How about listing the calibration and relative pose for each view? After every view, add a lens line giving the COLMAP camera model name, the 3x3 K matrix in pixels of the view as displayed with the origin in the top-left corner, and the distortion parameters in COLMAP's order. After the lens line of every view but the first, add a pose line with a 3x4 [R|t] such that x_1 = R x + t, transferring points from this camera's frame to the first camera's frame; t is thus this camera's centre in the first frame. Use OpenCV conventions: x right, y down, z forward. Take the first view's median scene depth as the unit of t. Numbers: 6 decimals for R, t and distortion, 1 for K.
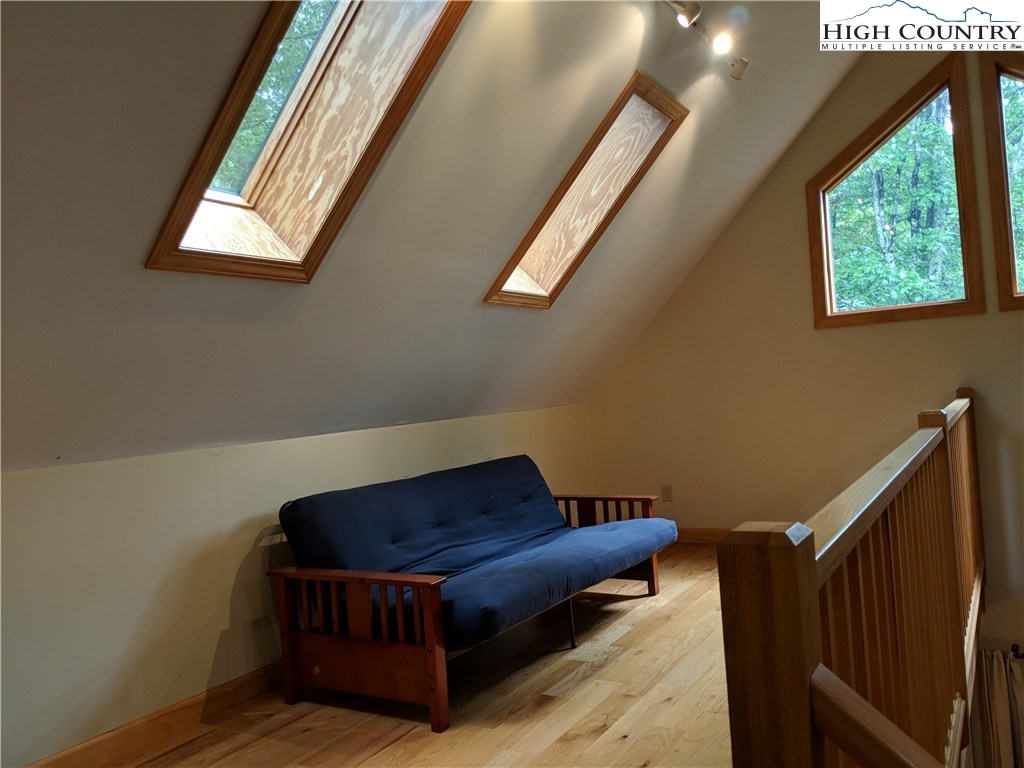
lens RADIAL K [[817.9, 0, 530.5], [0, 817.9, 379.2], [0, 0, 1]] dist [0.063939, -0.126832]
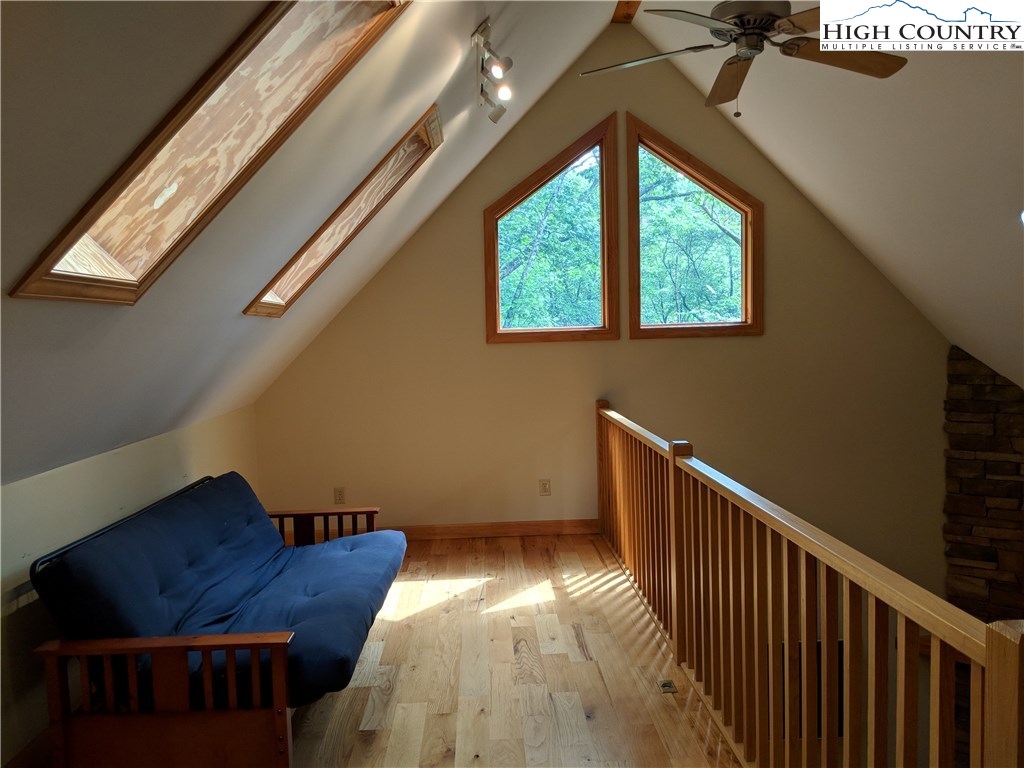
lens RADIAL K [[817.9, 0, 514.6], [0, 817.9, 390.8], [0, 0, 1]] dist [0.063939, -0.126832]
pose [[0.836724, 0.012295, 0.547486, -0.389360], [-0.043277, 0.998106, 0.043724, -0.080914], [-0.545912, -0.060279, 0.835672, 0.091541]]
